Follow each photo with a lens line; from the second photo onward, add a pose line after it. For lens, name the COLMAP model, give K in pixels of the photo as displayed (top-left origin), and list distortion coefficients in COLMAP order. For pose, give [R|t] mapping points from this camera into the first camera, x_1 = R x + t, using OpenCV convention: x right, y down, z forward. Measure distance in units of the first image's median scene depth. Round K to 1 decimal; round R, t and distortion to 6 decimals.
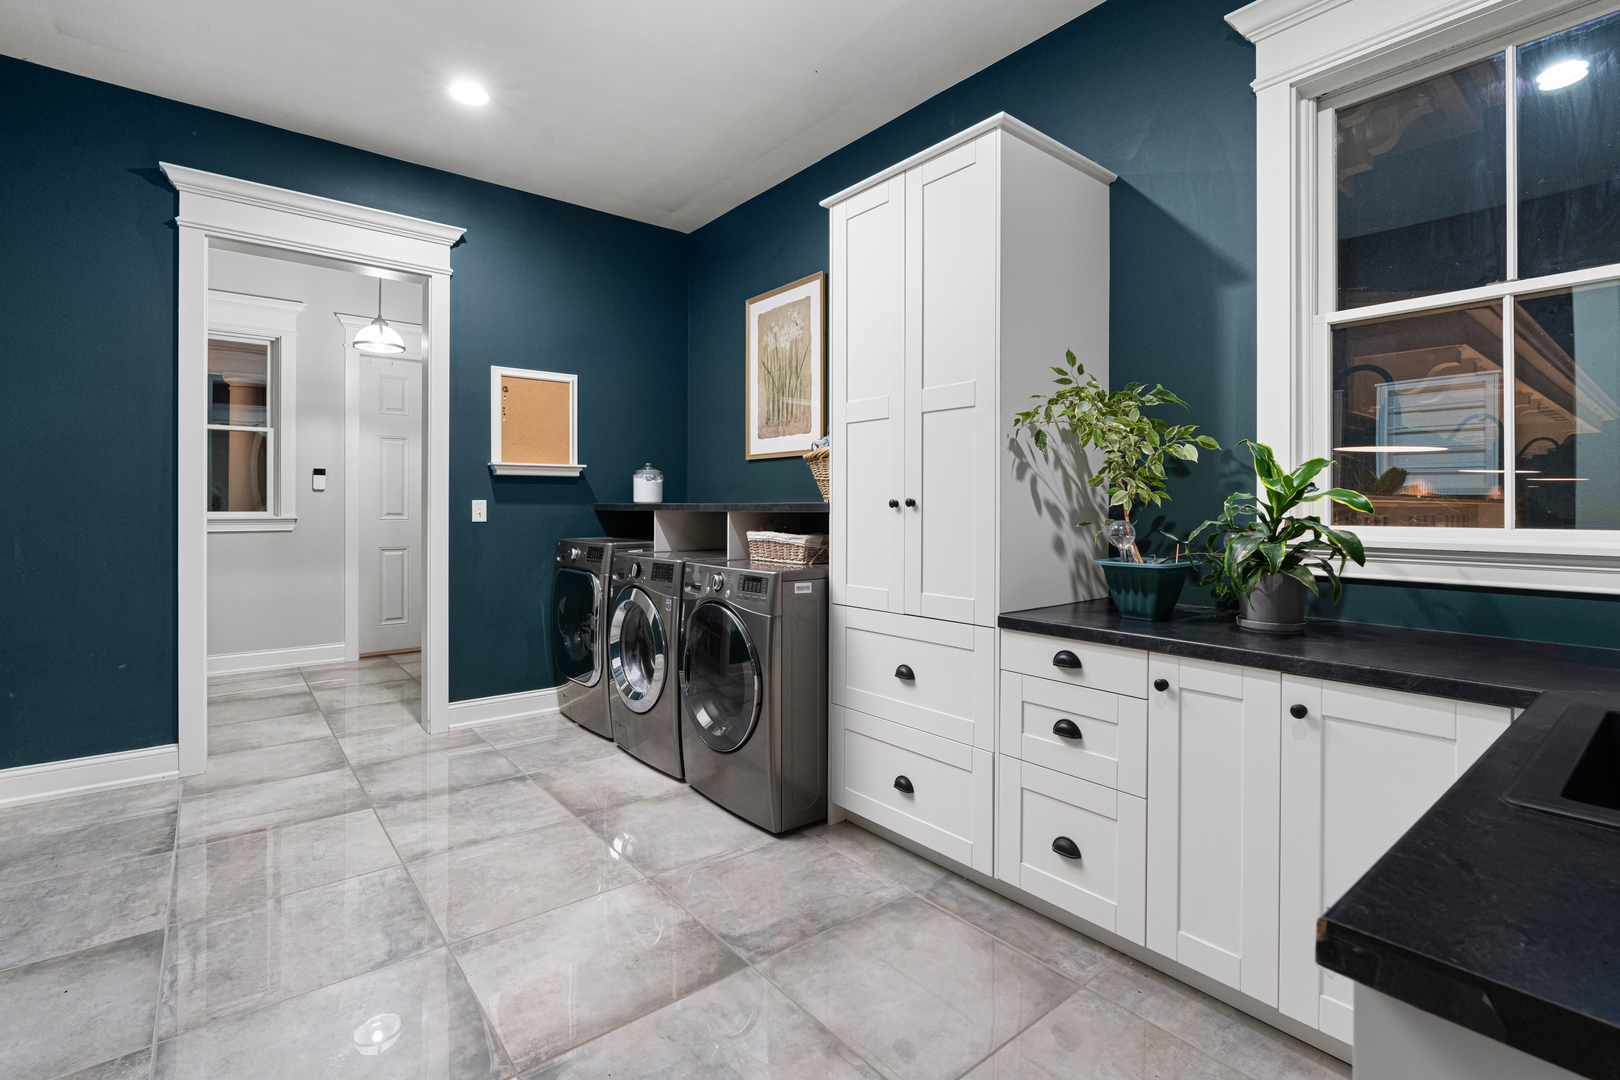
lens RADIAL K [[751.4, 0, 818.9], [0, 751.4, 500.4], [0, 0, 1]] dist [0.000473, 0.000463]
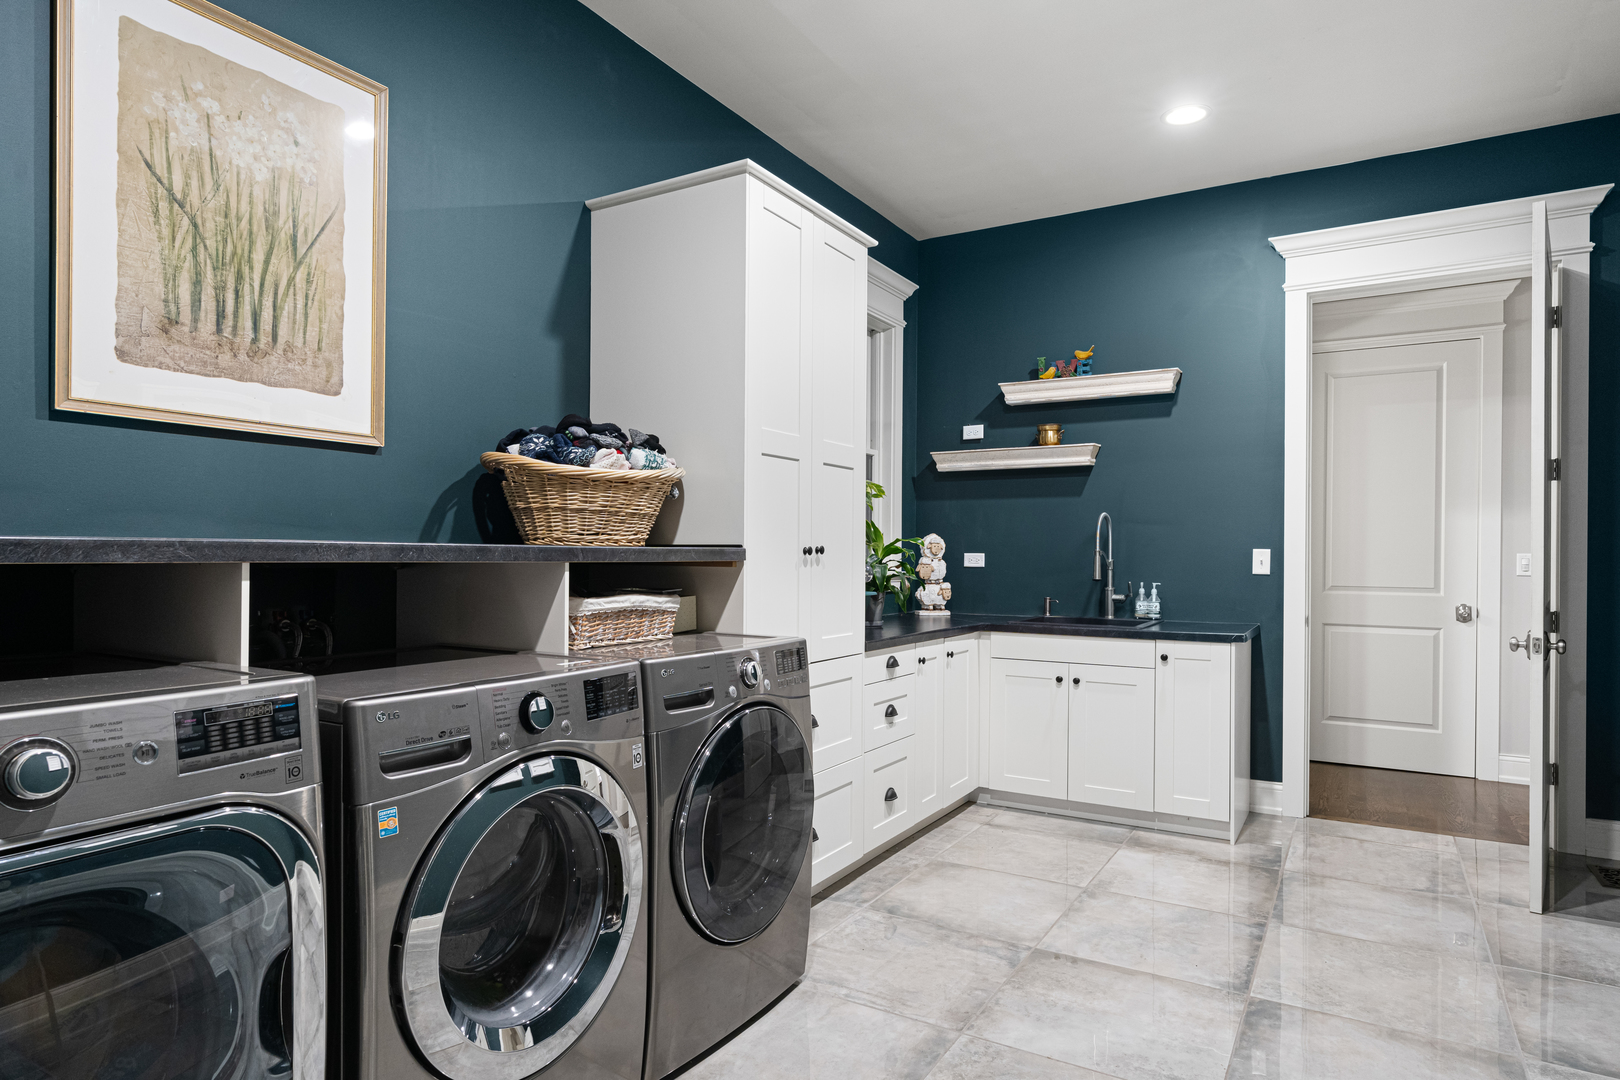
lens RADIAL K [[925.5, 0, 809.0], [0, 925.5, 554.7], [0, 0, 1]] dist [-0.006626, -0.000241]
pose [[-0.338804, -0.000315, 0.940857, -1.035143], [-0.013110, 0.999904, -0.004386, 0.014550], [-0.940766, -0.013821, -0.338776, 1.427802]]
